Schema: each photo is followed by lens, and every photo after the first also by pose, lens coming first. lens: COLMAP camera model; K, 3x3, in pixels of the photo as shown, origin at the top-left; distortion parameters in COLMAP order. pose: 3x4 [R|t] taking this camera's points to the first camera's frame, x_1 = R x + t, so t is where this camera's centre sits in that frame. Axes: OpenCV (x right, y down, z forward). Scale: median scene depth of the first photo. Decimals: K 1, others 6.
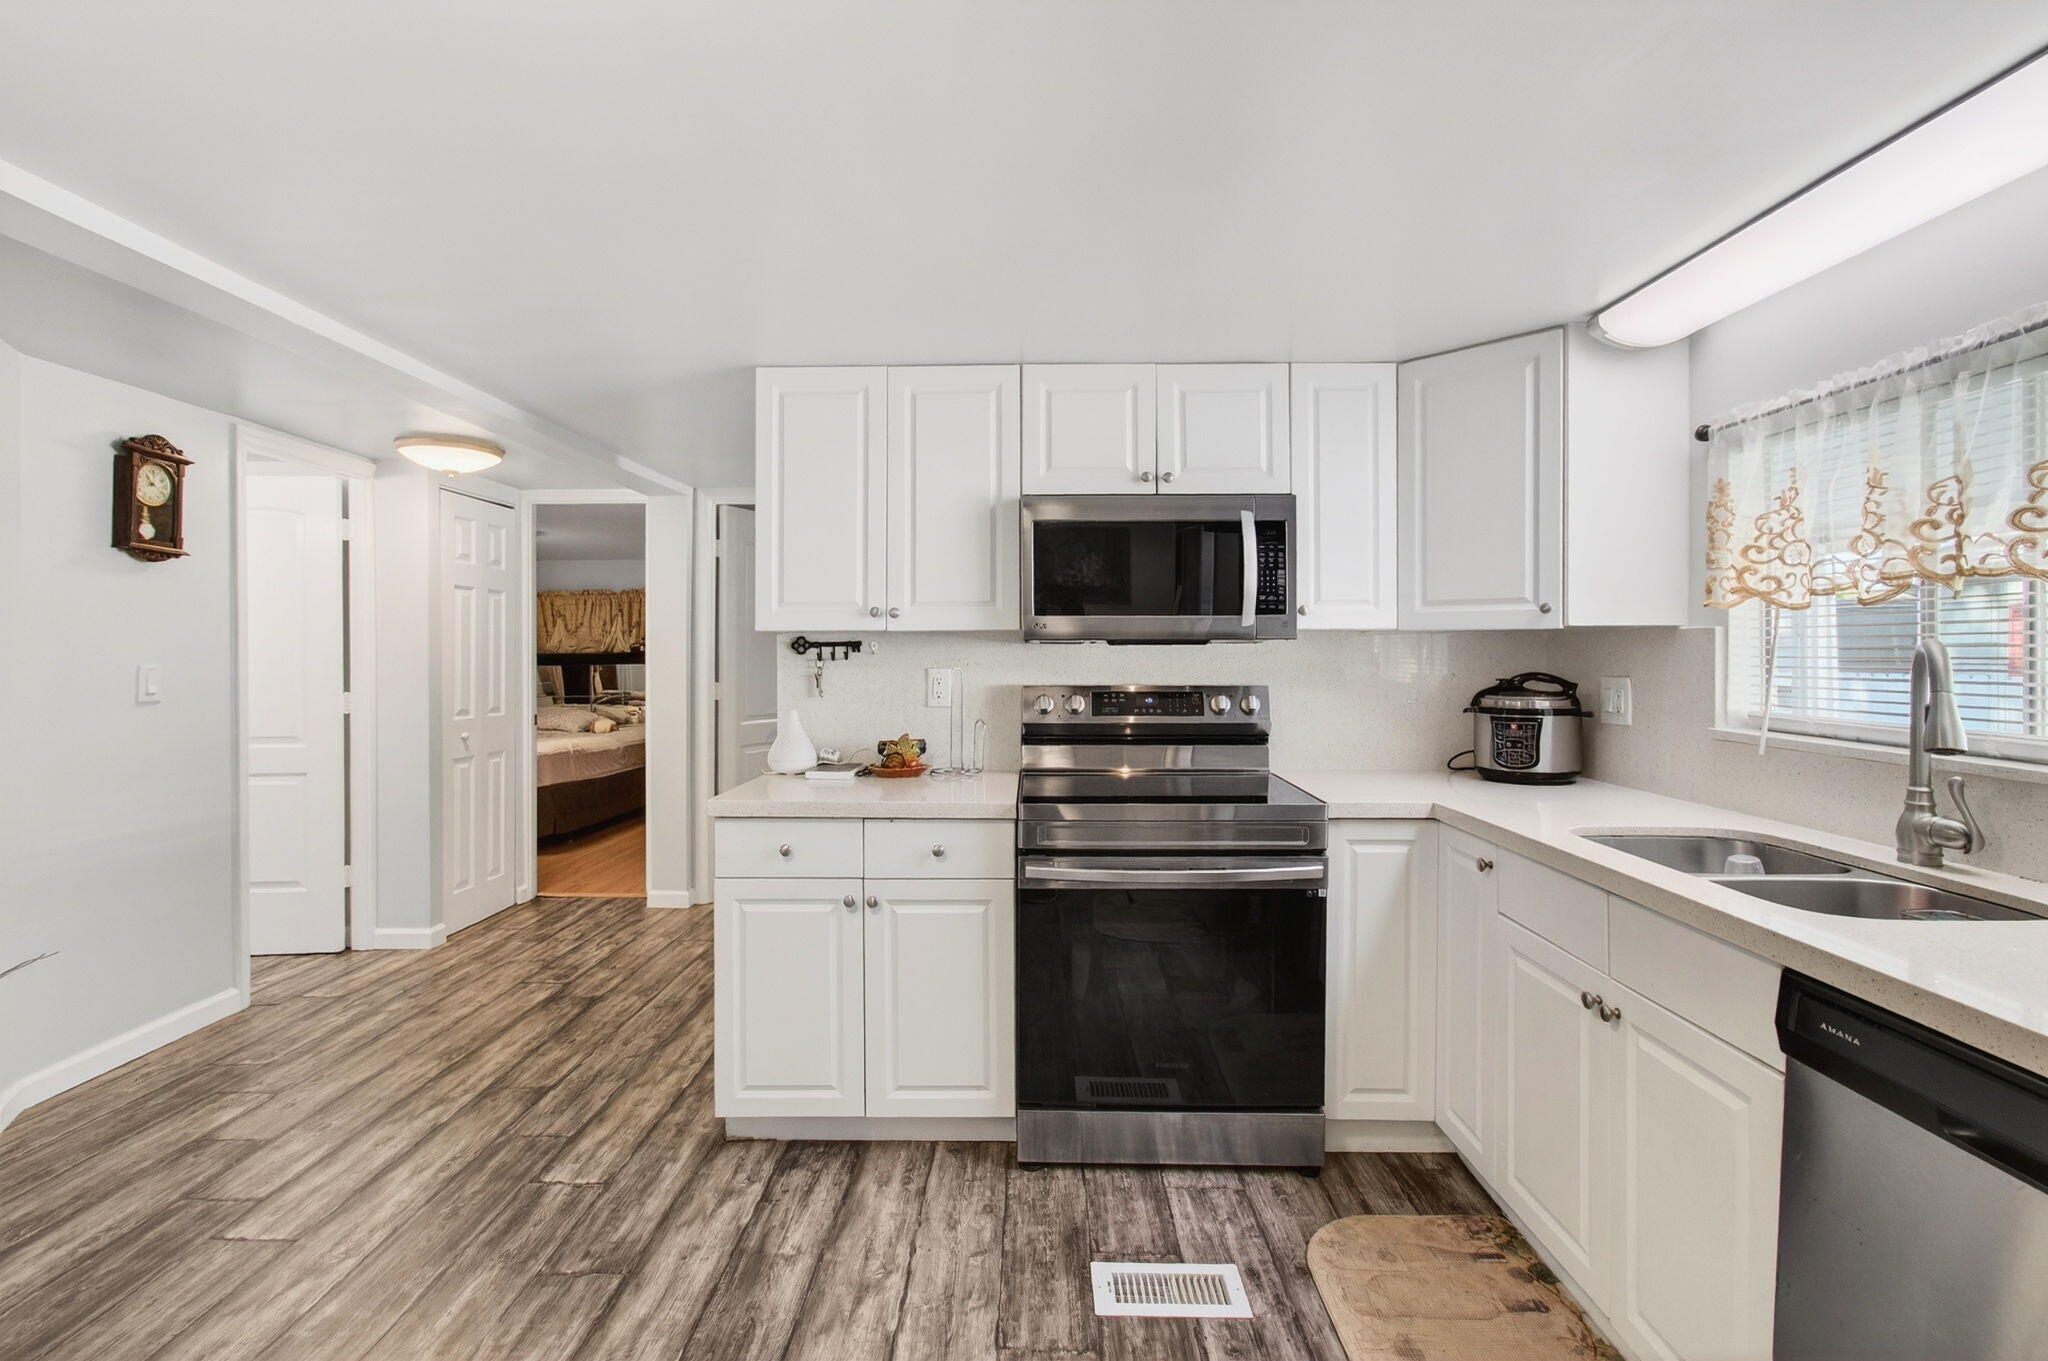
lens RADIAL K [[909.8, 0, 1025.2], [0, 909.8, 659.2], [0, 0, 1]] dist [-0.007472, 0.003973]
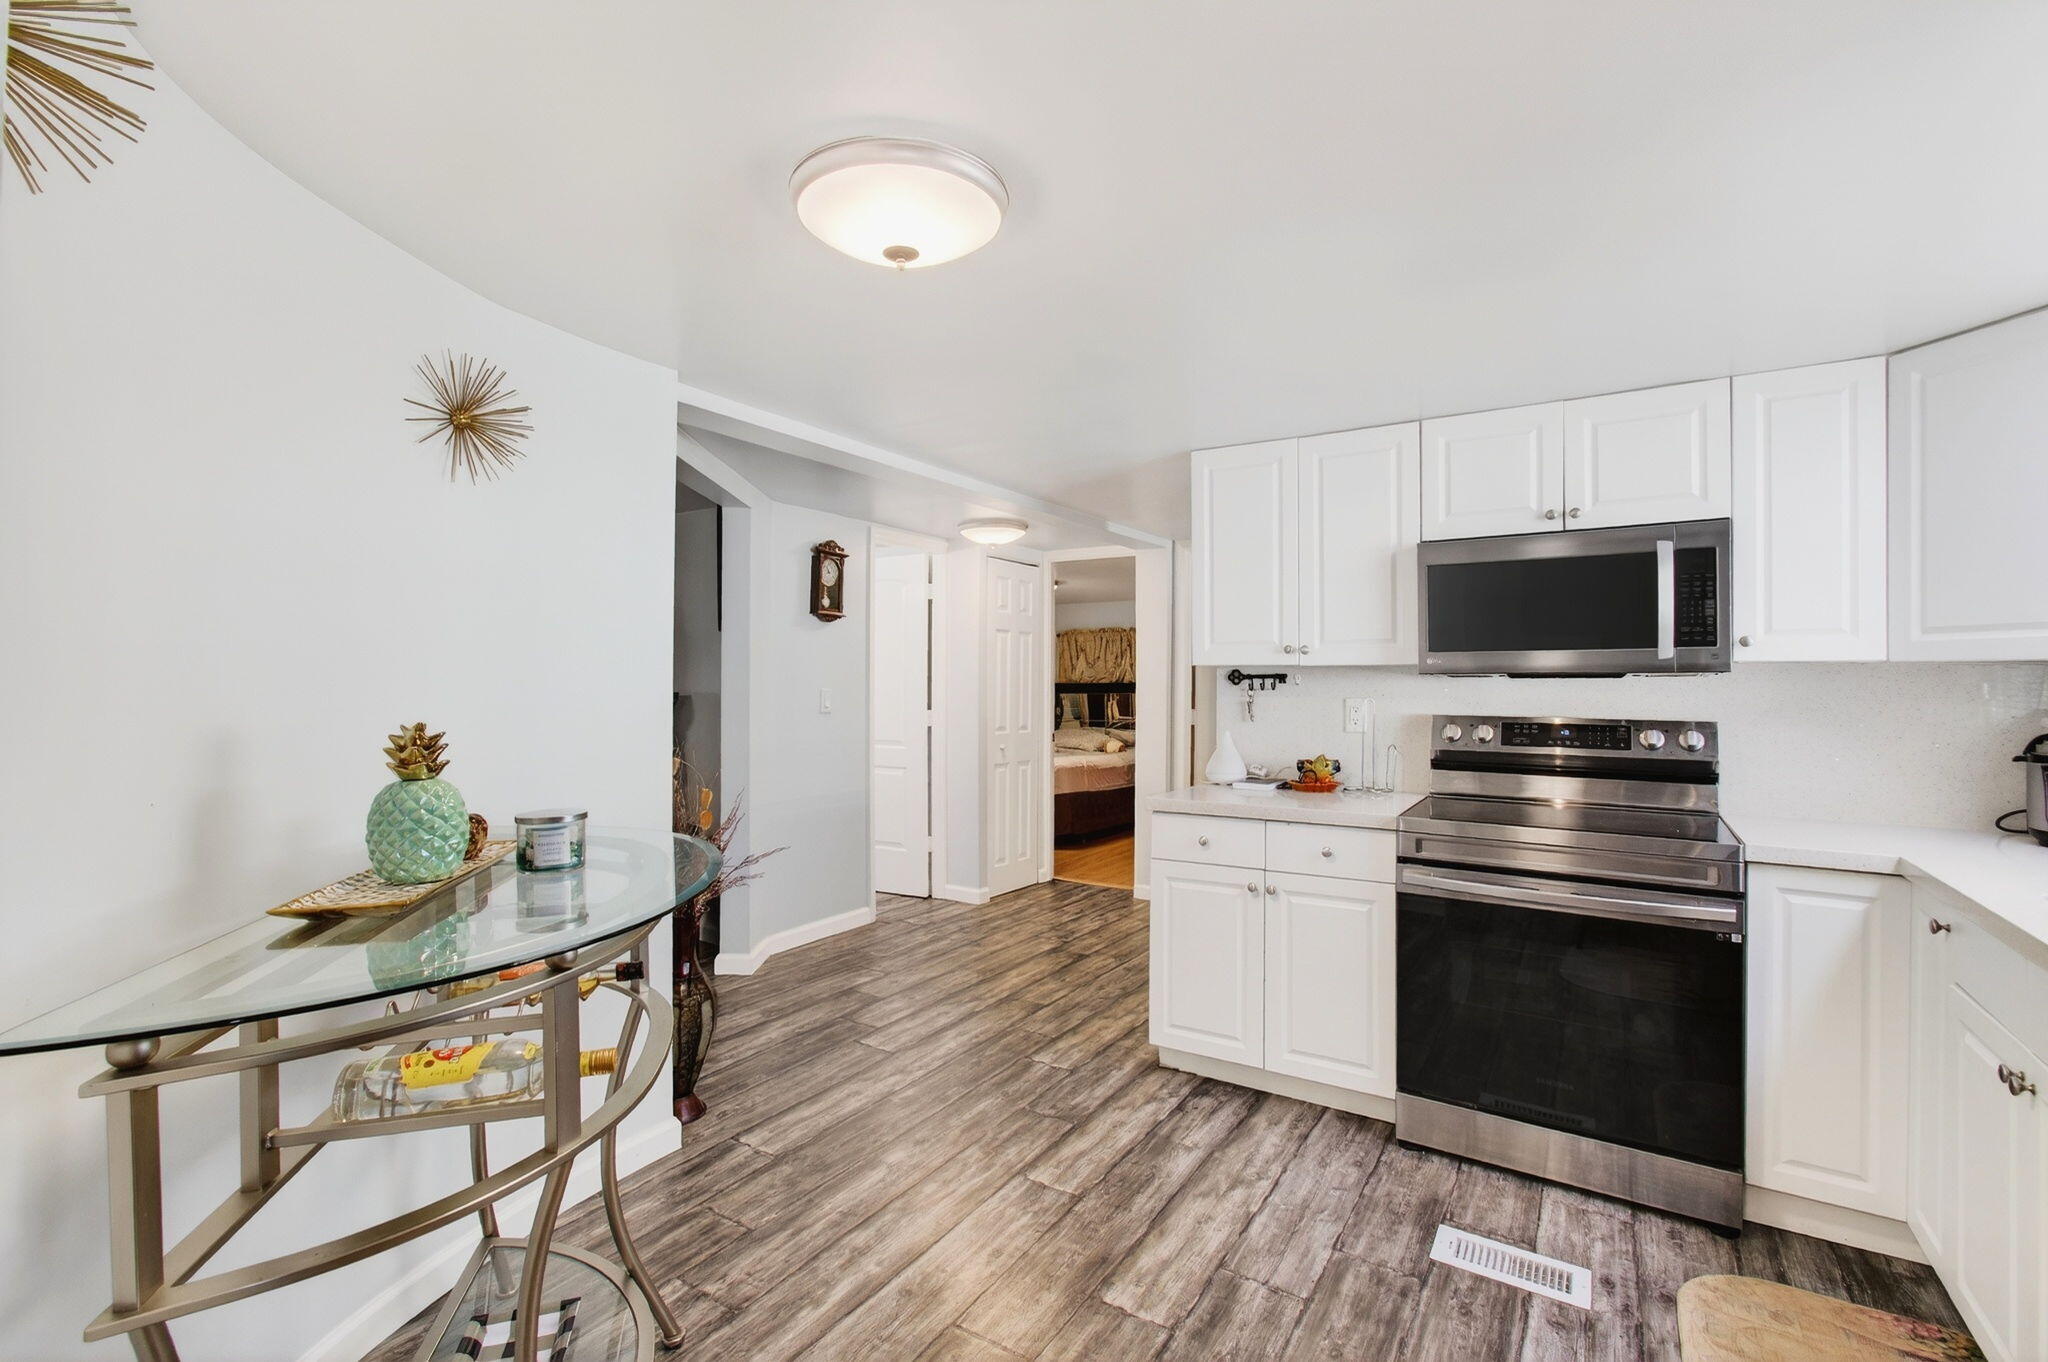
lens RADIAL K [[928.5, 0, 1002.7], [0, 928.5, 690.6], [0, 0, 1]] dist [-0.011523, 0.002567]
pose [[0.838994, 0.009998, -0.544049, 0.183122], [-0.009576, 0.999948, 0.003609, 0.000733], [0.544057, 0.002182, 0.839046, -0.205641]]
